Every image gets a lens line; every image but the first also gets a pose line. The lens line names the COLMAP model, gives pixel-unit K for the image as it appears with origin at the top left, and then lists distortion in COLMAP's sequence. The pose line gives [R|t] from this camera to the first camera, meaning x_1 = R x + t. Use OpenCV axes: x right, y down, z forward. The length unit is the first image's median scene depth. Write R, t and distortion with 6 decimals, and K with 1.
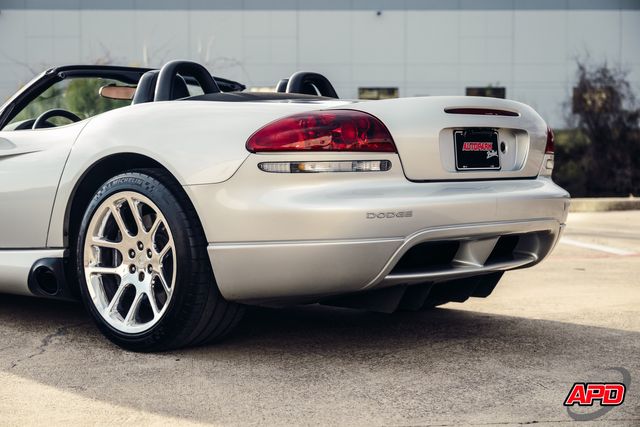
lens RADIAL K [[1149.8, 0, 320.0], [0, 1149.8, 213.5], [0, 0, 1]] dist [-0.003753, 0.075256]
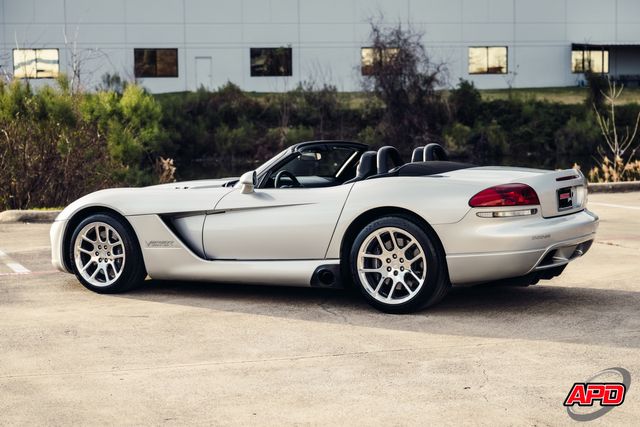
lens RADIAL K [[1266.4, 0, 320.0], [0, 1266.4, 213.5], [0, 0, 1]] dist [-0.001052, 0.143840]
pose [[0.981255, -0.031763, 0.190076, -0.644823], [0.026939, 0.999248, 0.027905, -0.098473], [-0.190820, -0.022262, 0.981373, -0.942717]]
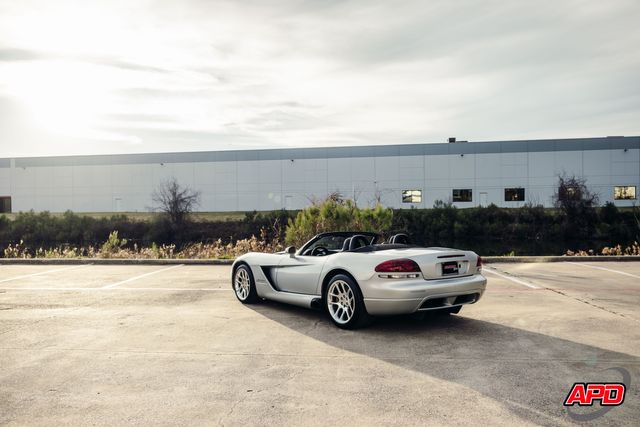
lens RADIAL K [[519.9, 0, 320.1], [0, 519.9, 225.2], [0, 0, 1]] dist [-0.002827, -0.000936]
pose [[0.975879, -0.006059, -0.218228, 0.100967], [-0.002636, 0.999215, -0.039531, -0.115573], [0.218296, 0.039153, 0.975097, -0.468488]]
